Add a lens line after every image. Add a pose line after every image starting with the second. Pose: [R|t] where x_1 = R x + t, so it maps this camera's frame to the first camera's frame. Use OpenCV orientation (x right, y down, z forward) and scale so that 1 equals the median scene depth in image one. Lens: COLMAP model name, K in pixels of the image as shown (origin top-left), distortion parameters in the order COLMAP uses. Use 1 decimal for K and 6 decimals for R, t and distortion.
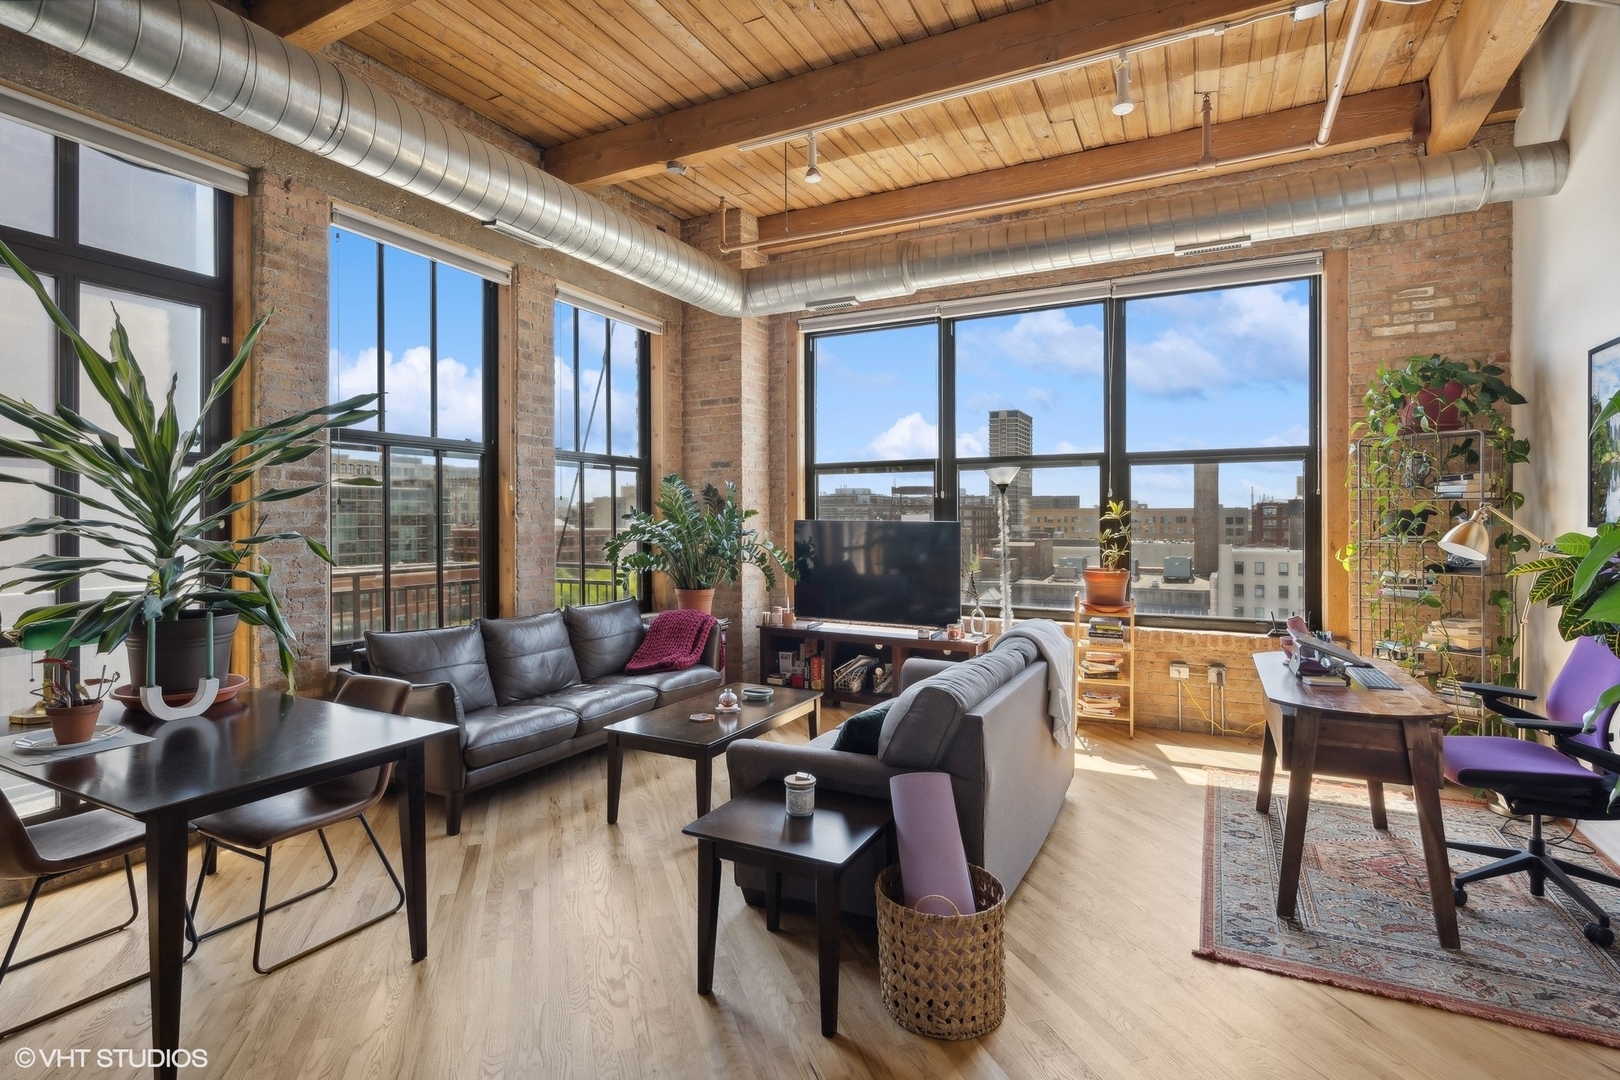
lens RADIAL K [[795.3, 0, 807.1], [0, 795.3, 522.7], [0, 0, 1]] dist [-0.001693, 0.000382]
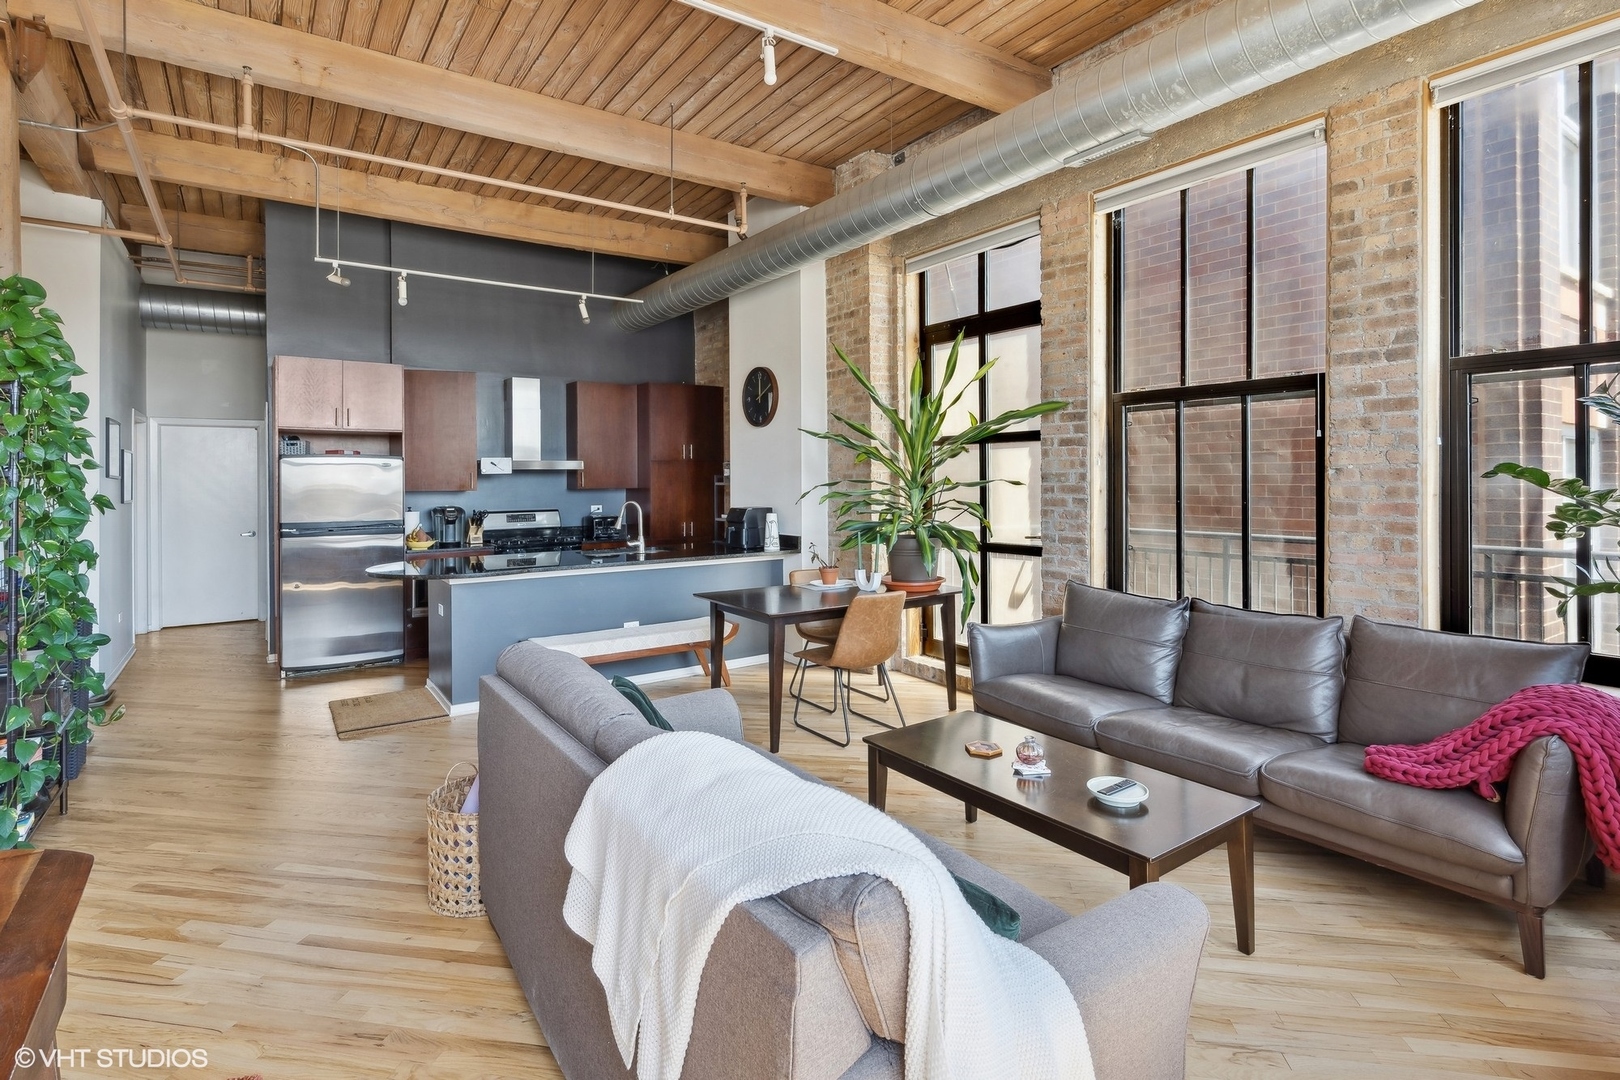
lens RADIAL K [[784.0, 0, 800.3], [0, 784.0, 476.3], [0, 0, 1]] dist [-0.000955, -0.000440]
pose [[-0.470884, 0.001437, -0.882194, 0.482454], [0.003255, 0.999995, -0.000109, -0.007263], [0.882189, -0.002922, -0.470886, 0.976183]]
